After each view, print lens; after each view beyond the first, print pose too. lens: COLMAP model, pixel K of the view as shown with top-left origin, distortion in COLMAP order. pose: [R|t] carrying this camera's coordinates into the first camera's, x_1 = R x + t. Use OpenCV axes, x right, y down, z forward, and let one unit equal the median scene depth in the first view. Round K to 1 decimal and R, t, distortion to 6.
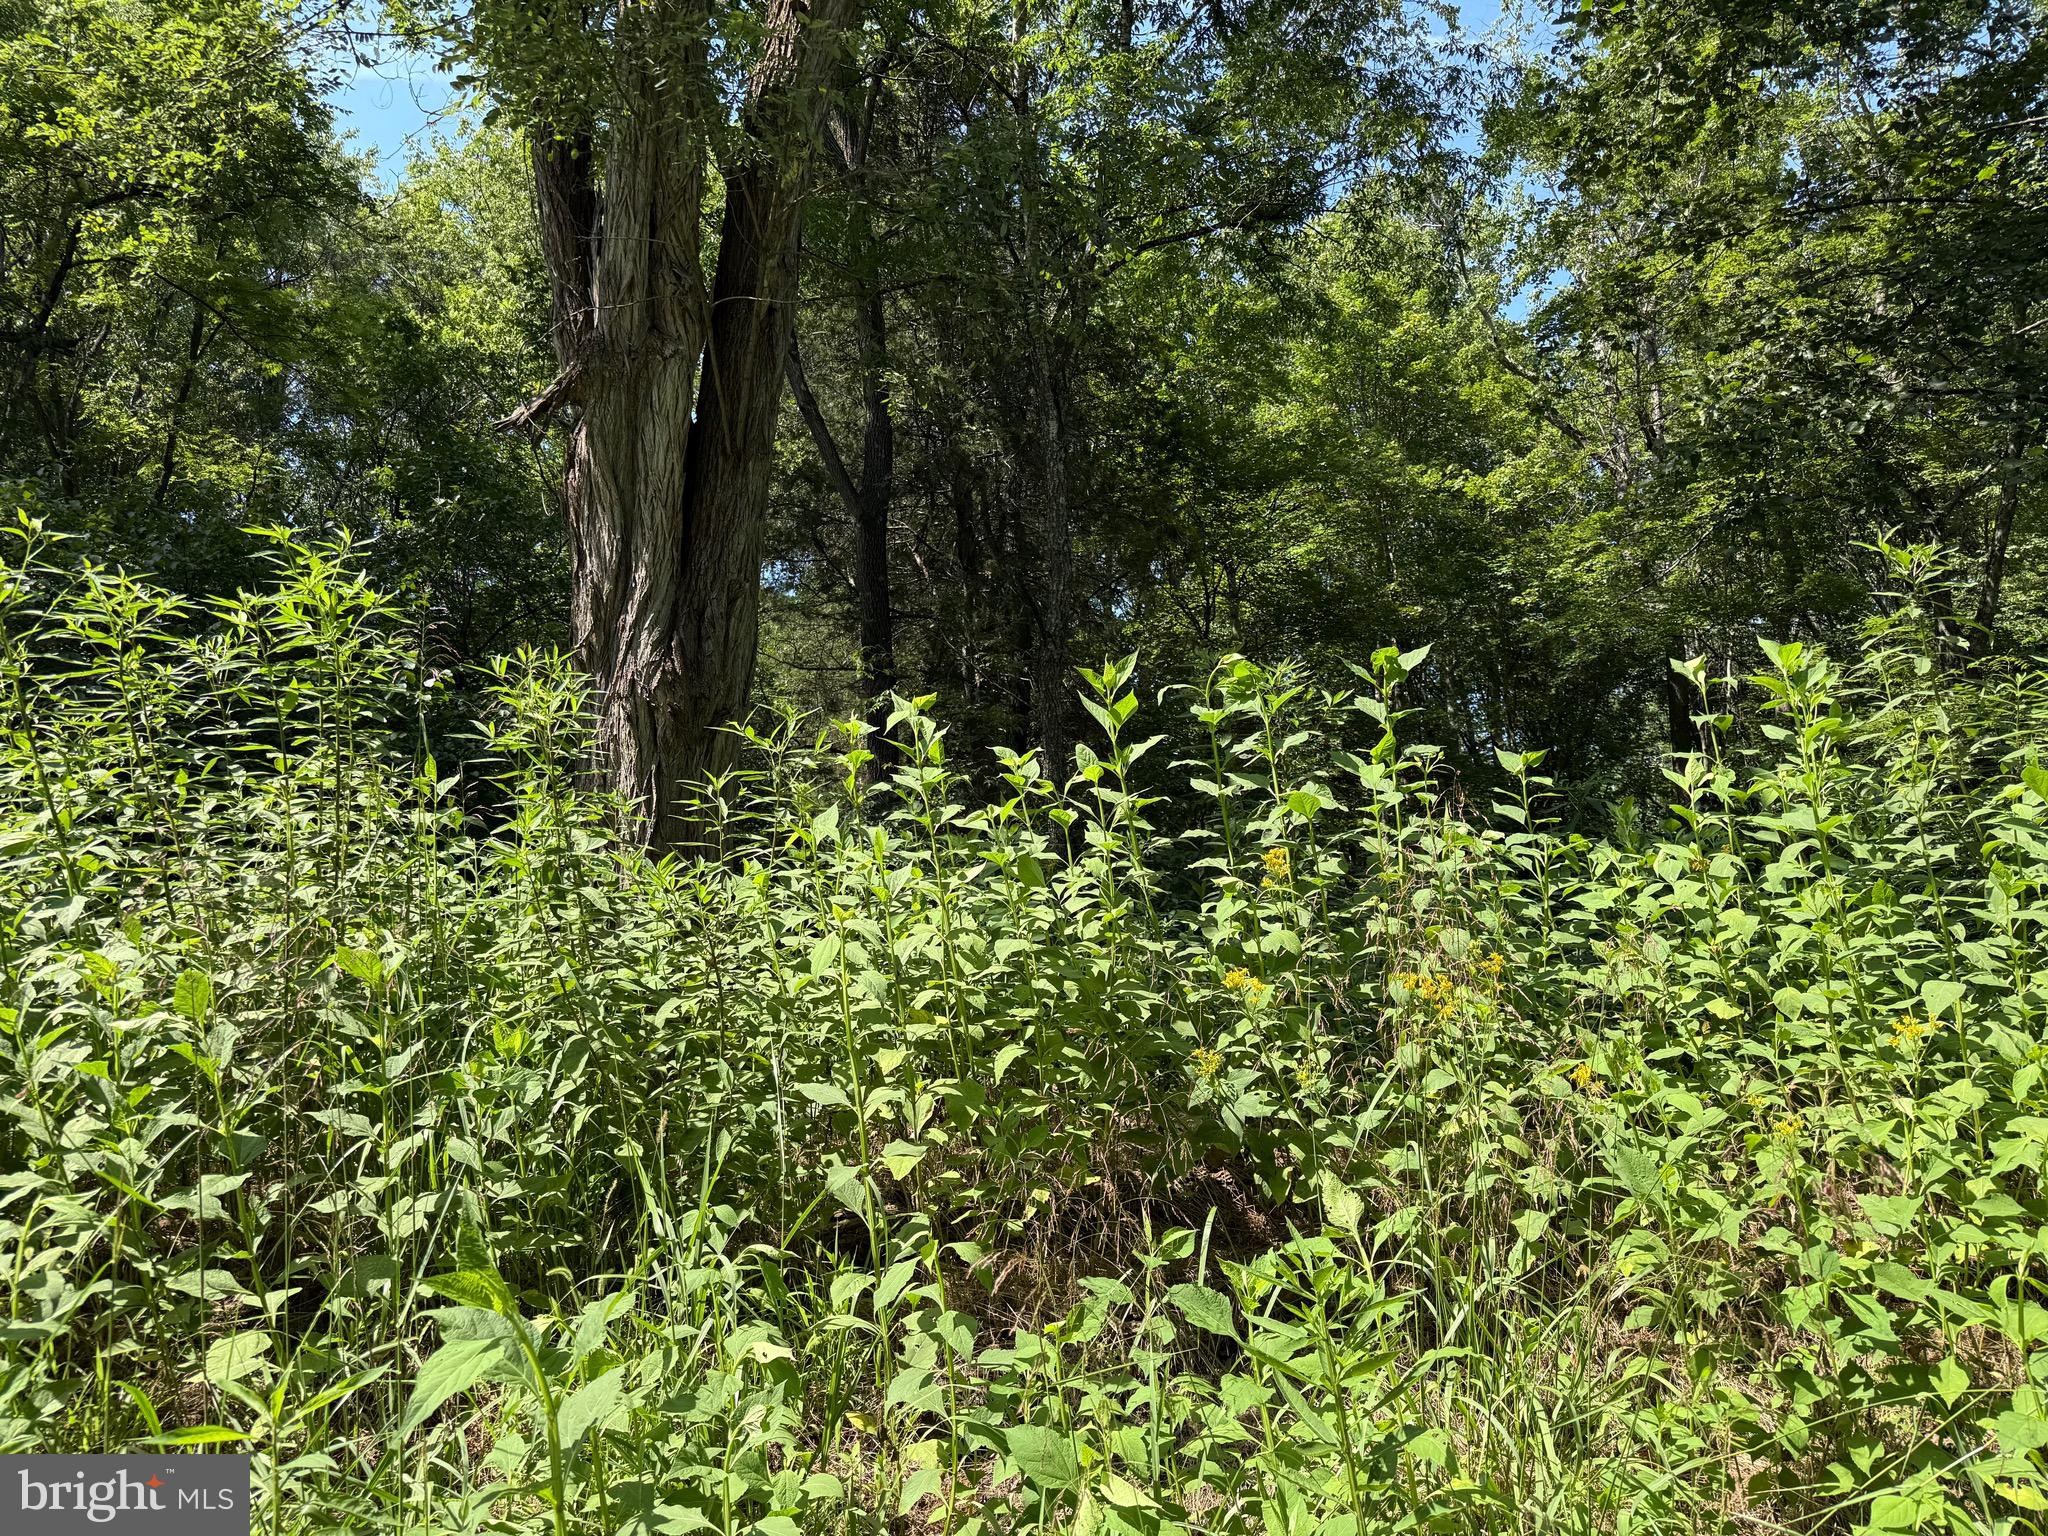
lens RADIAL K [[1392.5, 0, 1019.6], [0, 1392.5, 778.5], [0, 0, 1]] dist [0.068842, -0.075200]
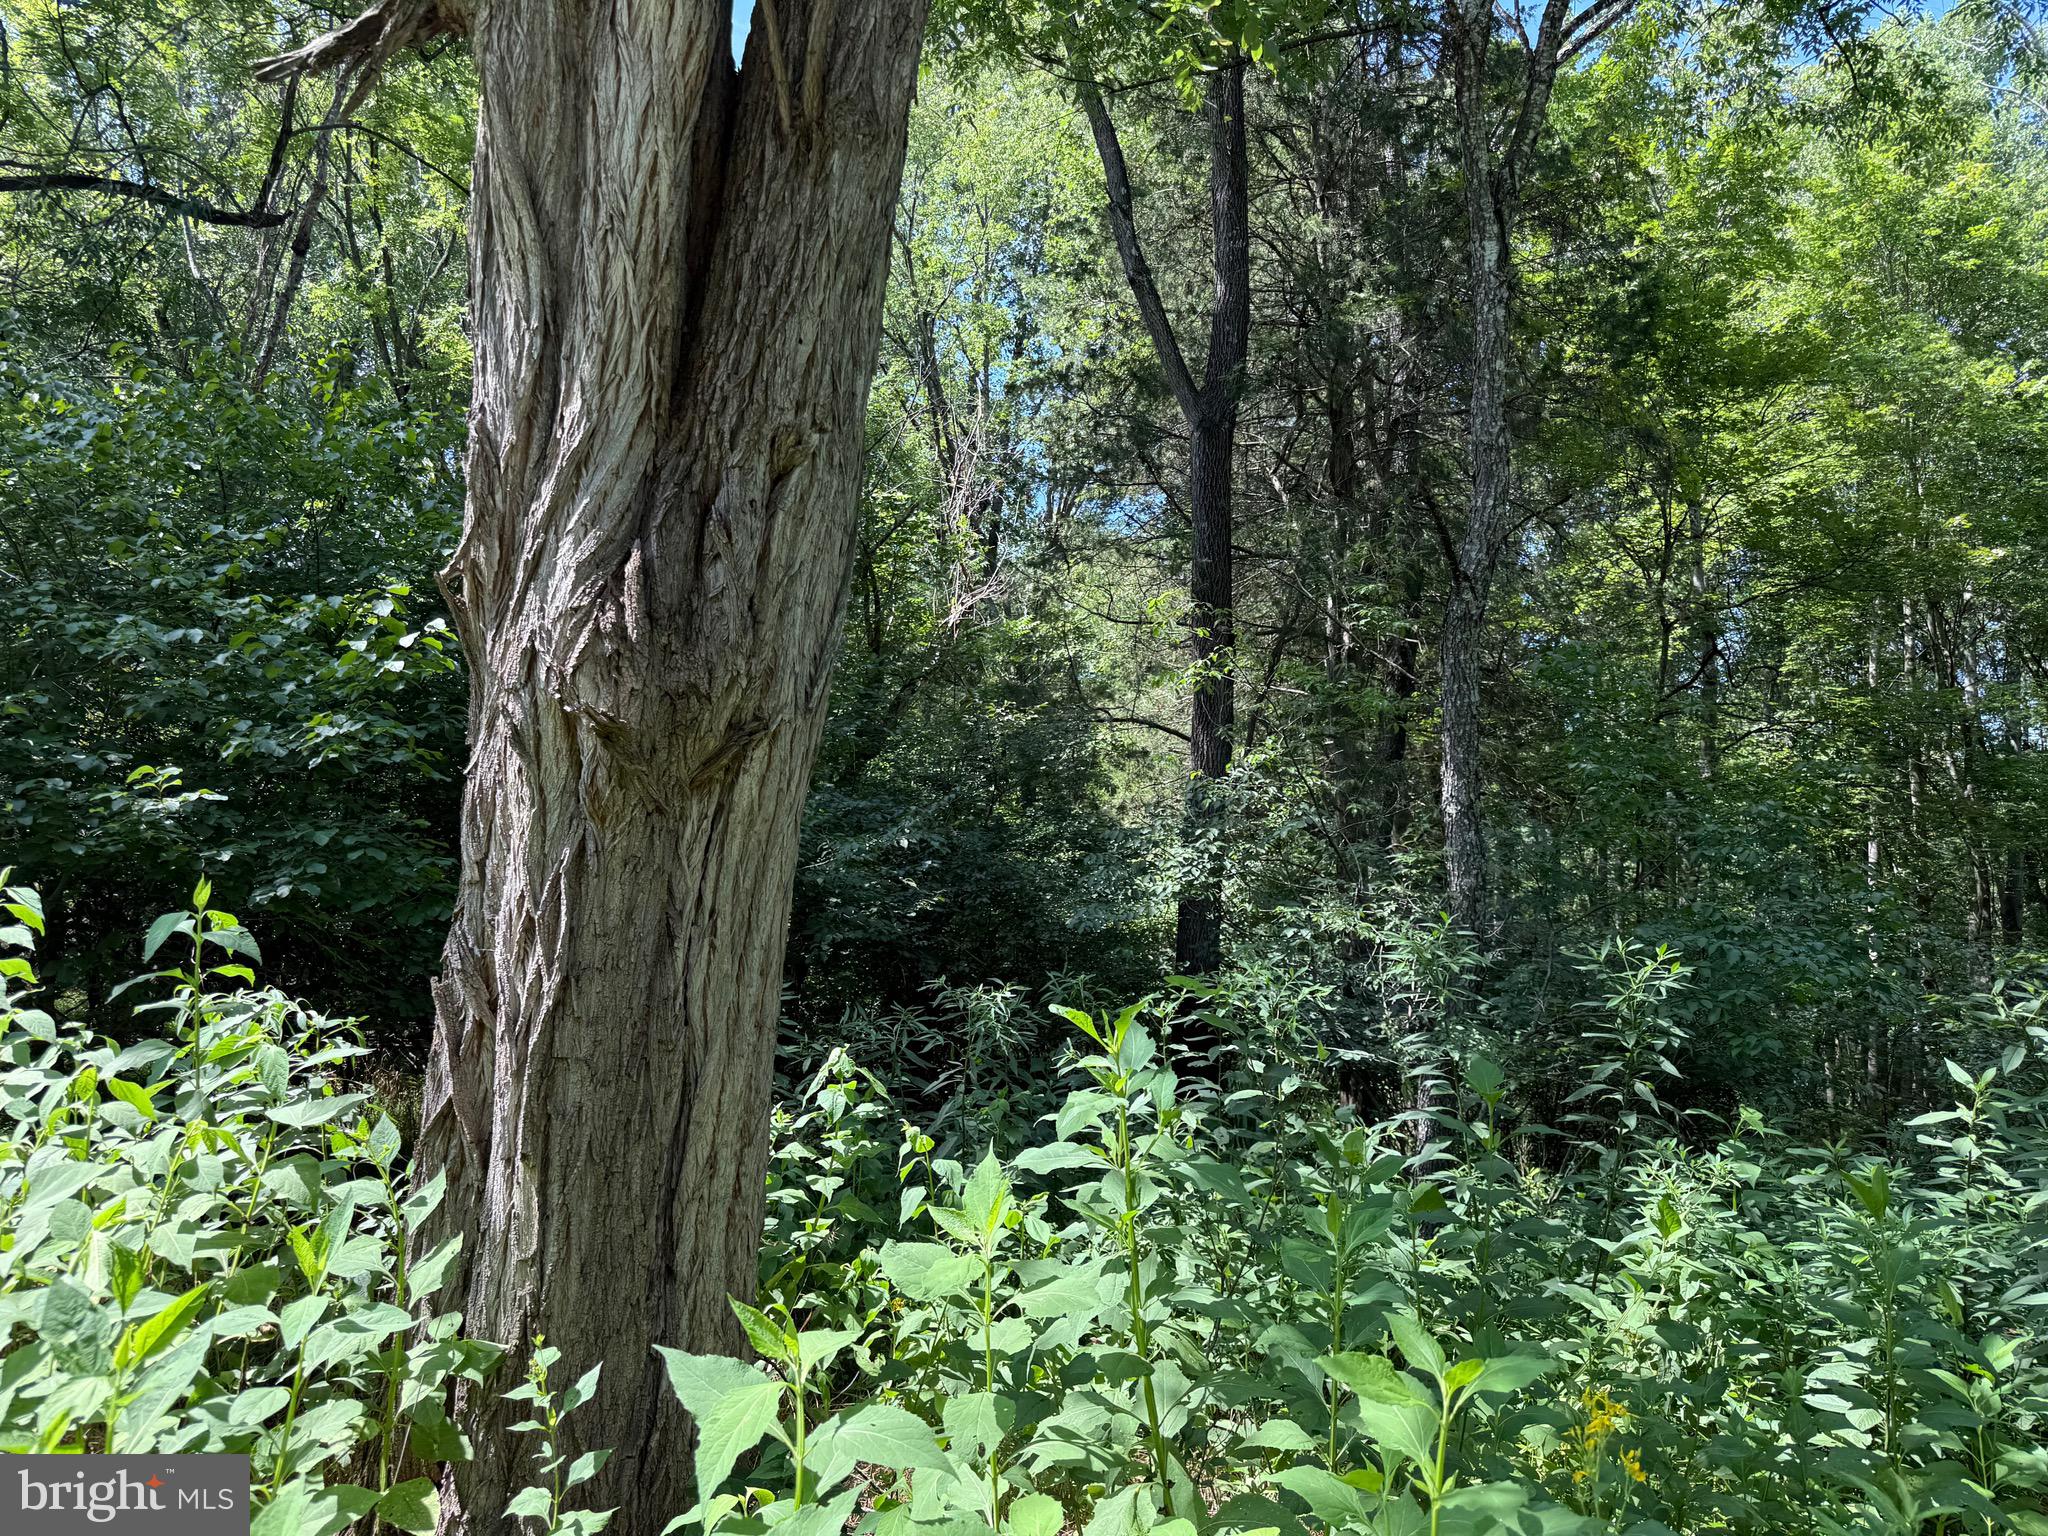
lens RADIAL K [[1392.5, 0, 1019.6], [0, 1392.5, 778.5], [0, 0, 1]] dist [0.068842, -0.075200]
pose [[0.966372, 0.052149, -0.251805, -0.006763], [-0.043406, 0.998250, 0.040155, -0.019380], [0.253459, -0.027875, 0.966945, 0.218815]]
